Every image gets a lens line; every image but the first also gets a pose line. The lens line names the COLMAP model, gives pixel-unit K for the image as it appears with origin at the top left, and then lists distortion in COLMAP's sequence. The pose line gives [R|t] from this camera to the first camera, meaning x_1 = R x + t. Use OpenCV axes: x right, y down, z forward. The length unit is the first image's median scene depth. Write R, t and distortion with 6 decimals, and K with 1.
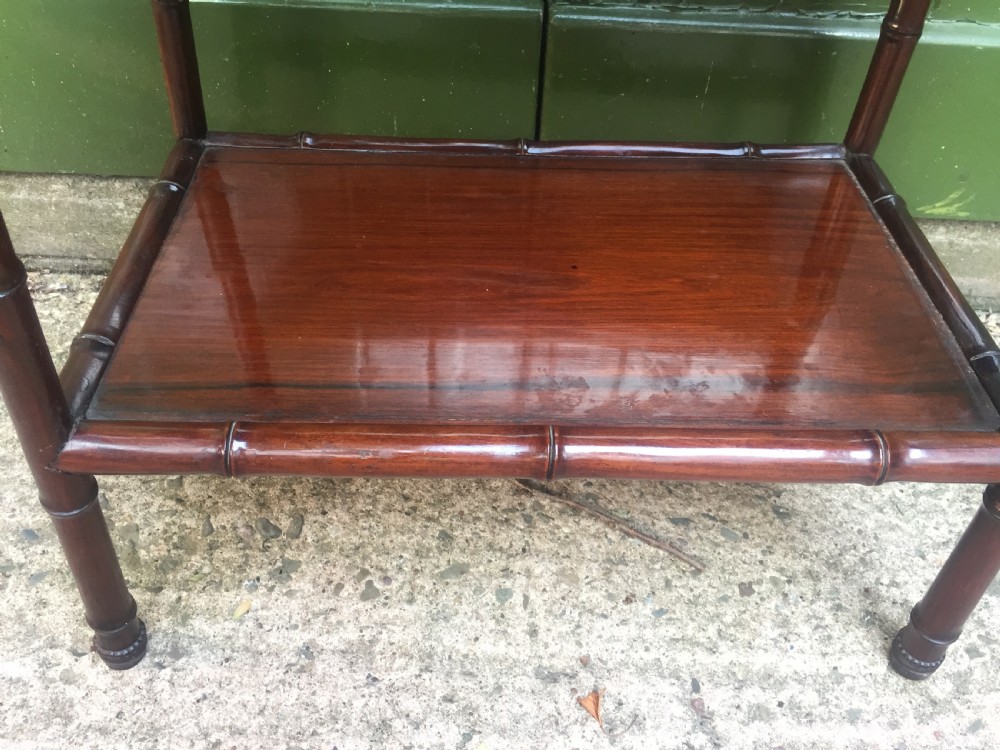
lens RADIAL K [[860.8, 0, 505.3], [0, 860.8, 374.3], [0, 0, 1]] dist [0.069369, -0.111404]
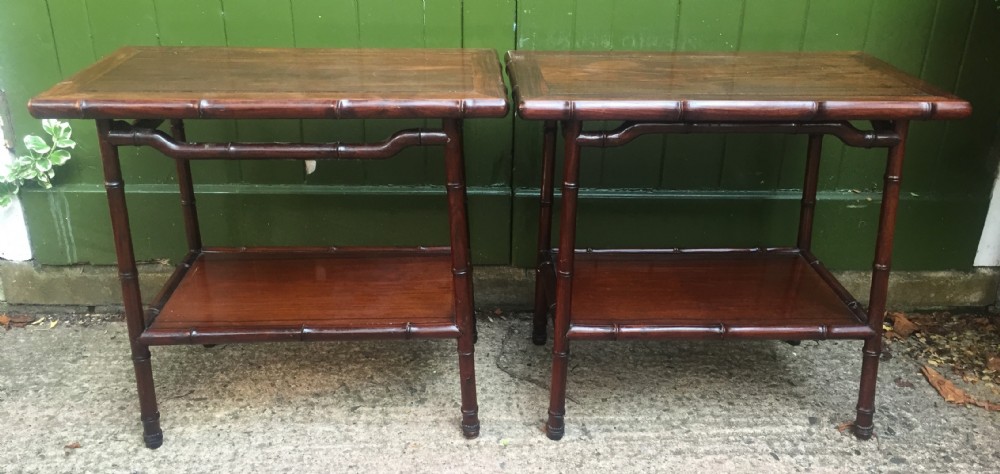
lens RADIAL K [[862.6, 0, 505.5], [0, 862.6, 261.4], [0, 0, 1]] dist [0.054889, -0.070641]
pose [[0.998143, -0.040279, 0.045701, -0.112498], [0.052599, 0.948298, -0.312991, 0.658400], [-0.030732, 0.314814, 0.948656, -1.558211]]
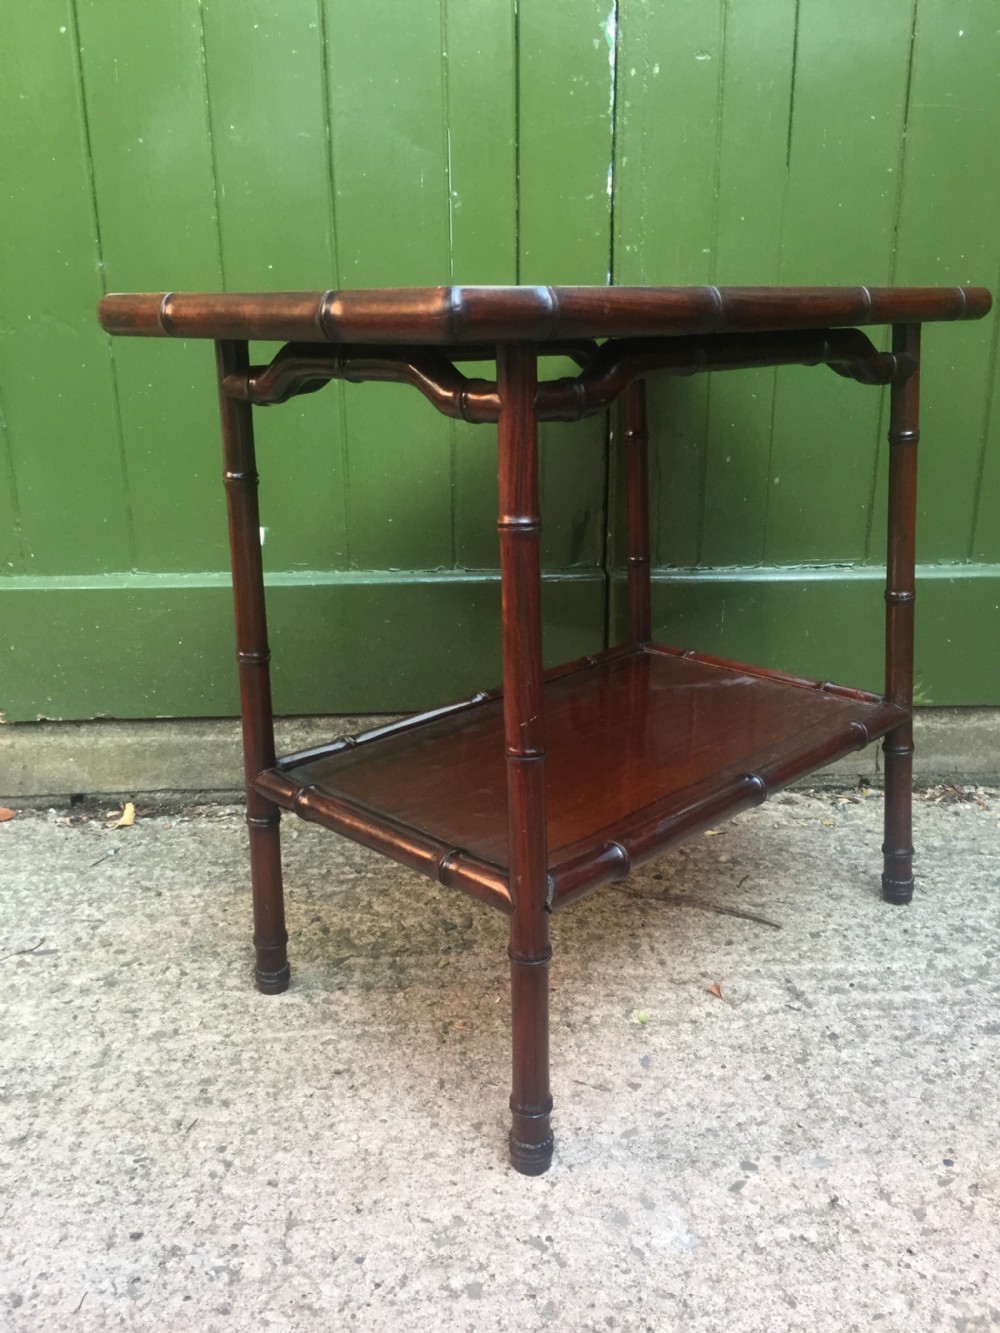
lens RADIAL K [[1147.4, 0, 498.3], [0, 1147.4, 671.3], [0, 0, 1]] dist [0.069369, -0.111404]
pose [[0.997096, -0.062582, 0.043385, -0.263375], [0.075209, 0.898583, -0.432311, 0.631252], [-0.011930, 0.434318, 0.900680, -0.779773]]
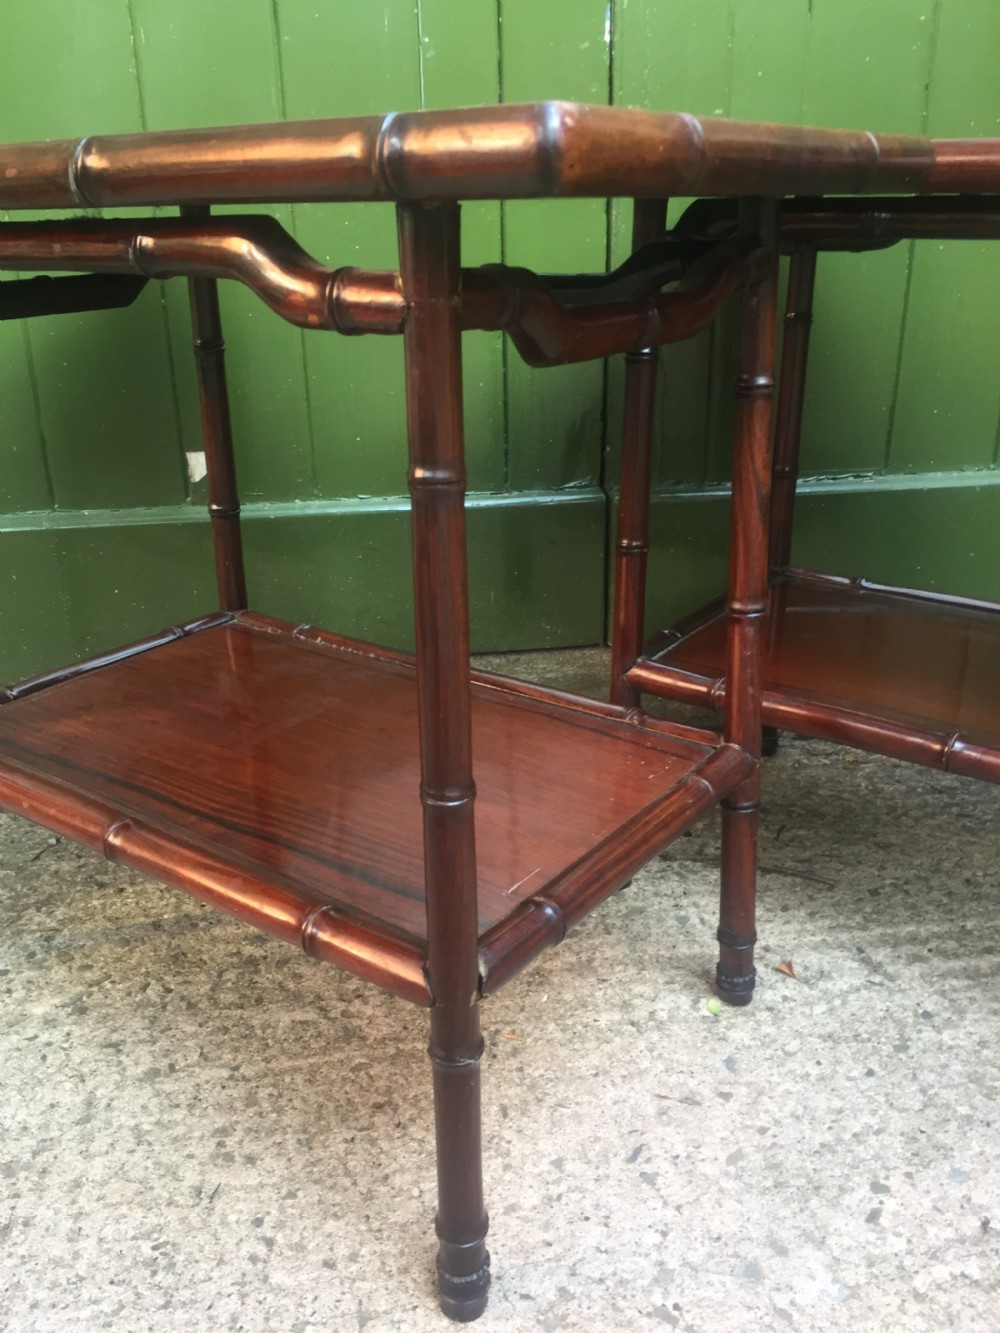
lens RADIAL K [[1147.4, 0, 501.1], [0, 1147.4, 673.5], [0, 0, 1]] dist [0.069369, -0.111404]
pose [[0.983979, -0.112792, 0.138067, -0.427943], [0.154671, 0.925224, -0.346463, 0.454964], [-0.088665, 0.362267, 0.927847, -0.560522]]
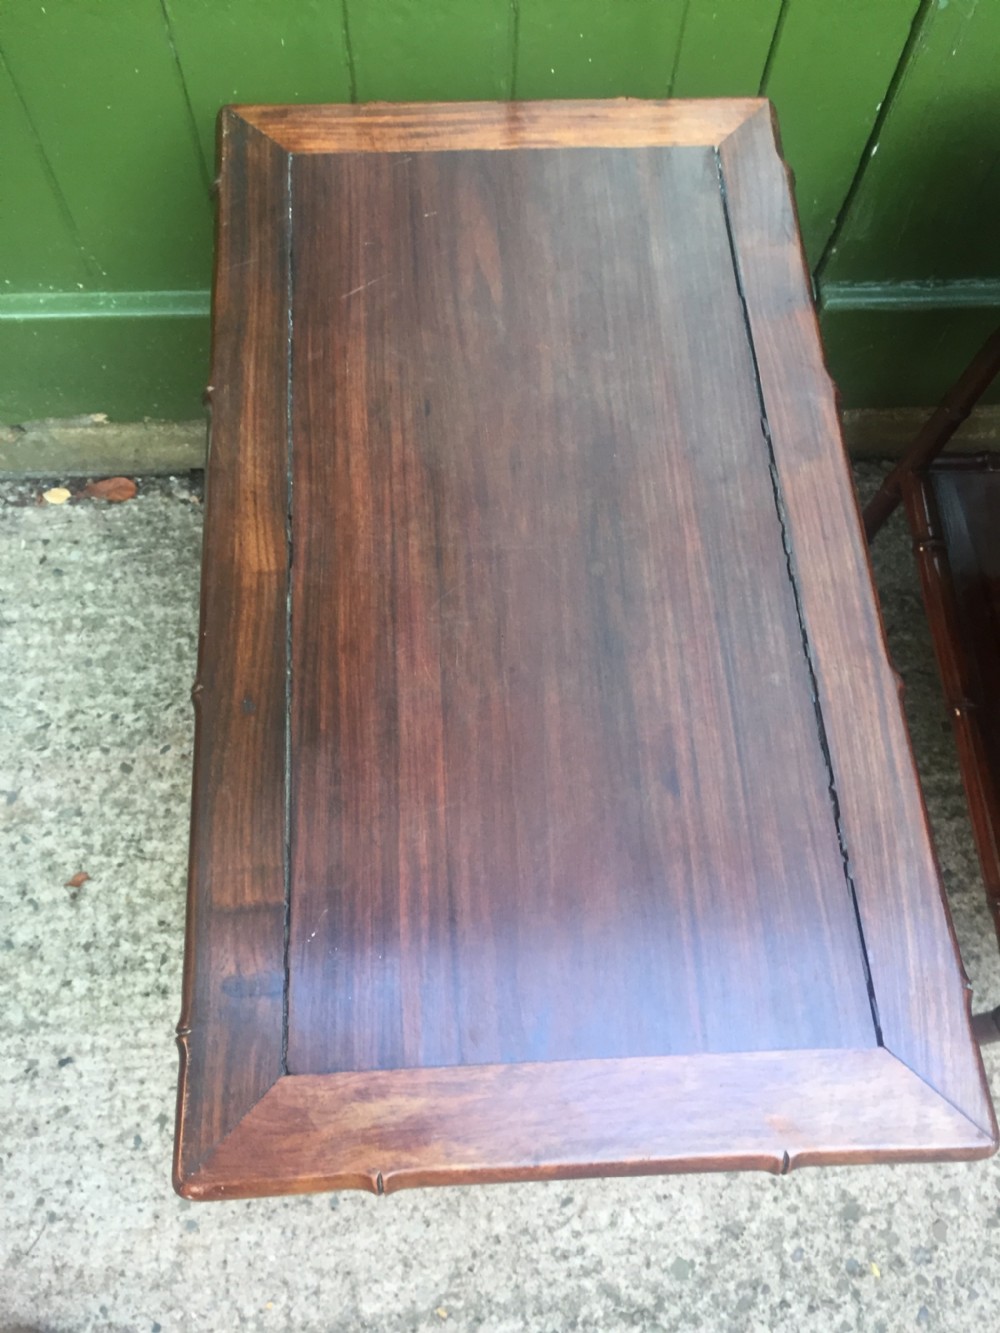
lens RADIAL K [[1091.6, 0, 477.4], [0, 1091.6, 691.5], [0, 0, 1]] dist [0.061153, -0.076806]
pose [[0.997303, -0.070311, 0.021054, -0.565500], [0.054687, 0.903183, 0.425758, -0.660226], [-0.048951, -0.423459, 0.904592, -0.636780]]
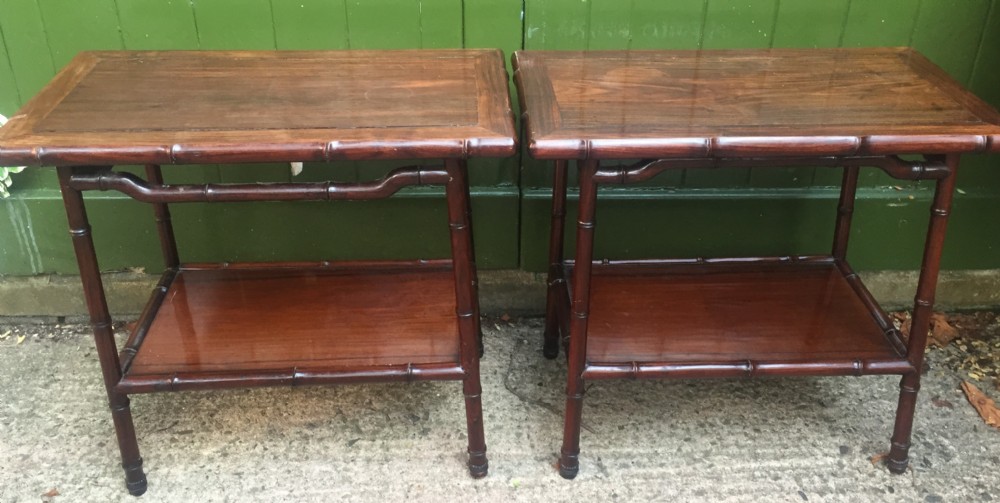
lens RADIAL K [[936.7, 0, 519.2], [0, 936.7, 259.8], [0, 0, 1]] dist [0.031033, 0.000000]
pose [[0.997312, -0.052471, 0.051148, -0.108302], [0.062238, 0.974998, -0.213321, 0.339275], [-0.038676, 0.215931, 0.975642, -1.619824]]
